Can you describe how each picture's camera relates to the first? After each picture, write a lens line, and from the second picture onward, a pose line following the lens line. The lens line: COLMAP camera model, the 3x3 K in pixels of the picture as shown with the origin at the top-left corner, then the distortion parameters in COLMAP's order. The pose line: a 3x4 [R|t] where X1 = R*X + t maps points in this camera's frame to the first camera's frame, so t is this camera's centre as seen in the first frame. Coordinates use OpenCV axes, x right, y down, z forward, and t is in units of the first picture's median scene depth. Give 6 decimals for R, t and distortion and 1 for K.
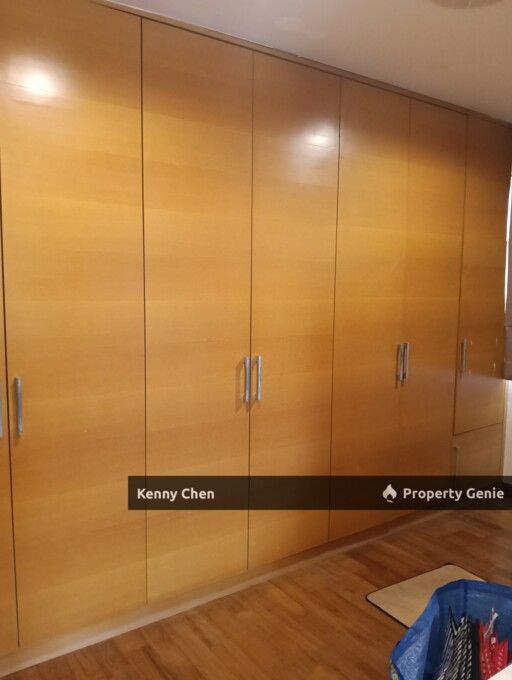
lens RADIAL K [[560.9, 0, 256.0], [0, 560.9, 340.0], [0, 0, 1]] dist [0.124811, -0.305524]
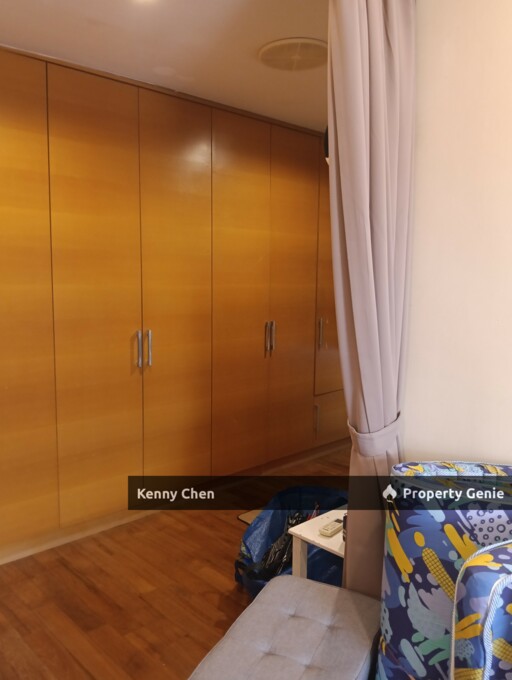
lens RADIAL K [[560.9, 0, 256.0], [0, 560.9, 340.0], [0, 0, 1]] dist [0.124811, -0.305524]
pose [[0.987882, -0.018651, 0.154083, 0.046942], [0.017057, 0.999787, 0.011660, 0.040212], [-0.154267, -0.008891, 0.987989, -0.282128]]
